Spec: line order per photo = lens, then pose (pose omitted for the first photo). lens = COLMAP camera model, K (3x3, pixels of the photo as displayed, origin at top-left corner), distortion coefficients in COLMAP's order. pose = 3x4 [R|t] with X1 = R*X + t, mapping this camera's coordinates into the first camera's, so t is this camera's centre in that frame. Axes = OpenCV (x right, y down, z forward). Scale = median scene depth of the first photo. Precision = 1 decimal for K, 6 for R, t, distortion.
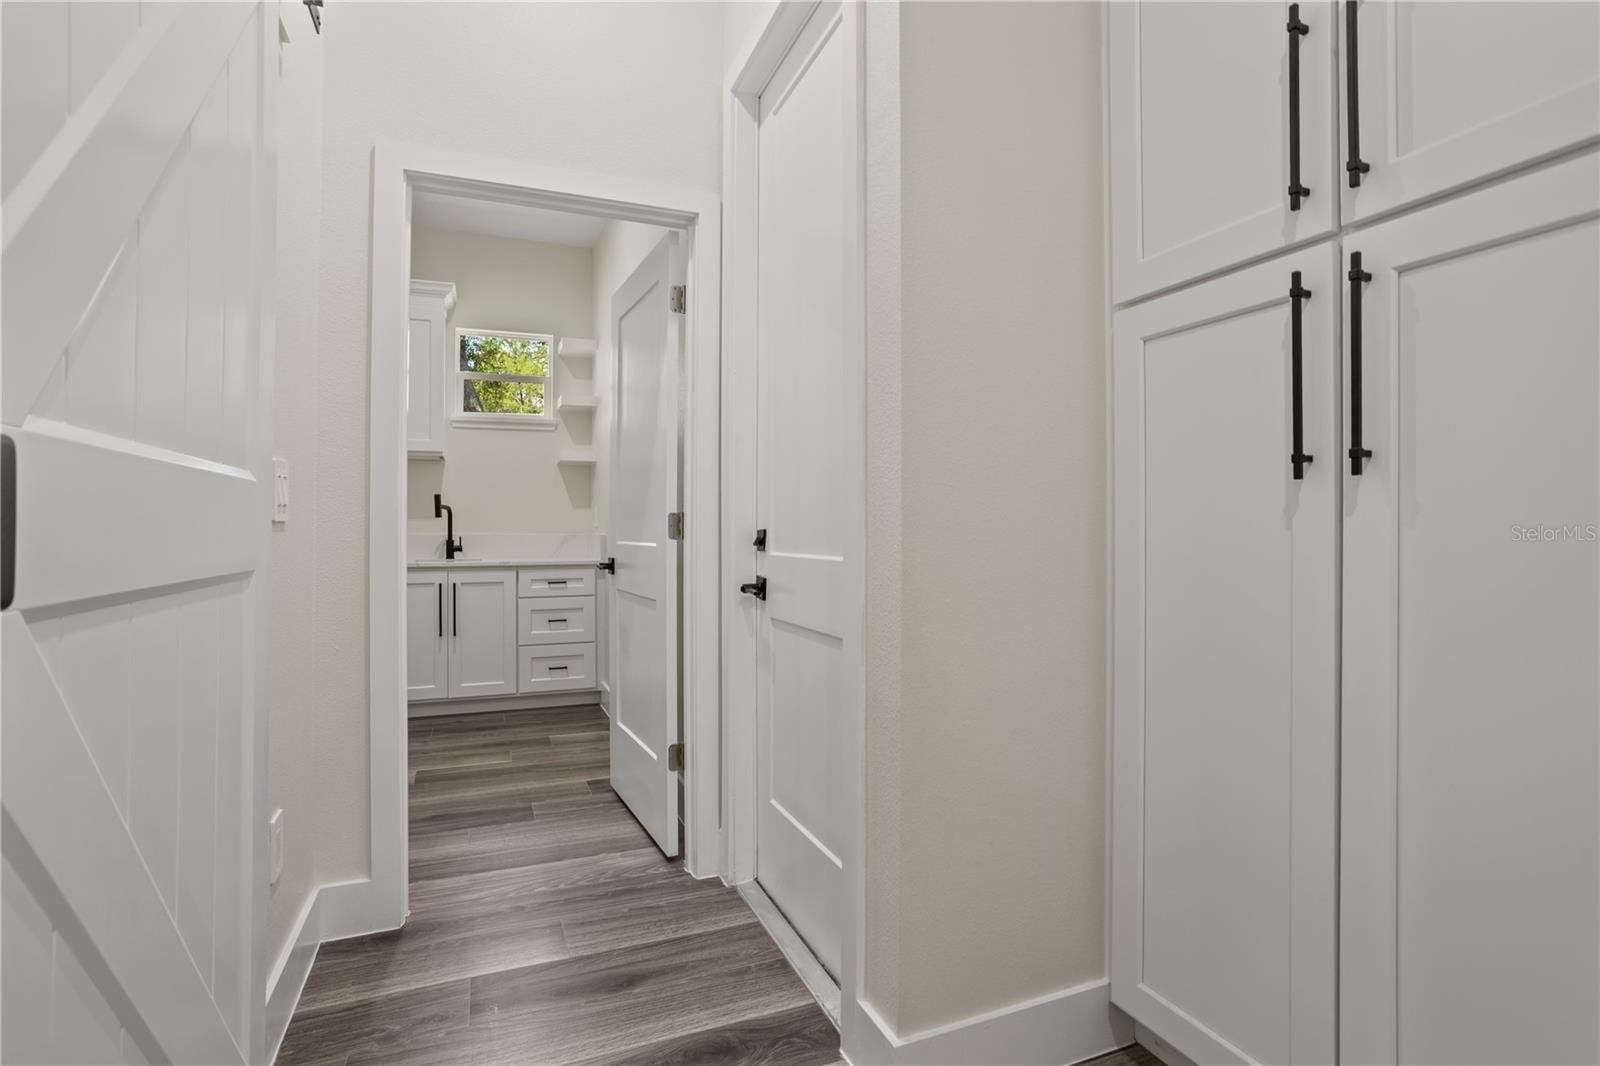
lens RADIAL K [[770.6, 0, 797.0], [0, 770.6, 527.2], [0, 0, 1]] dist [-0.054995, 0.023774]
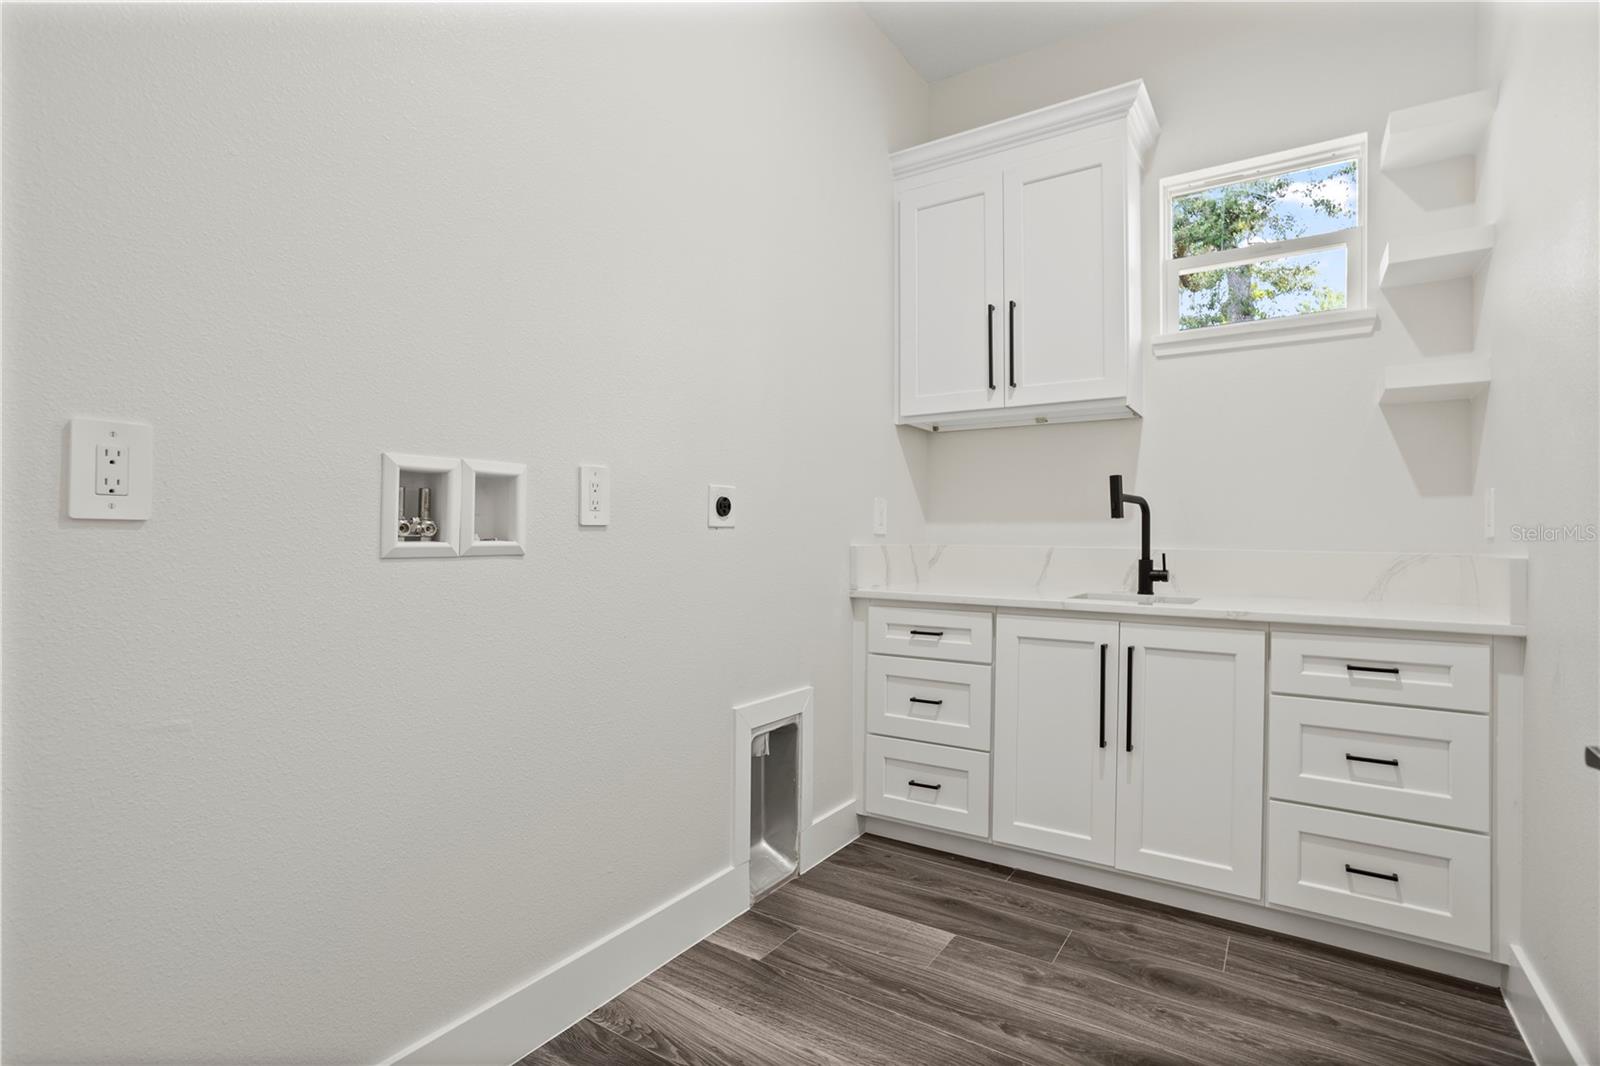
lens RADIAL K [[770.6, 0, 782.9], [0, 770.6, 532.6], [0, 0, 1]] dist [-0.054995, 0.023774]
pose [[0.546271, 0.000889, -0.837608, -0.145319], [-0.012362, 0.999899, -0.007001, 0.004565], [0.837517, 0.014178, 0.546227, 0.504429]]
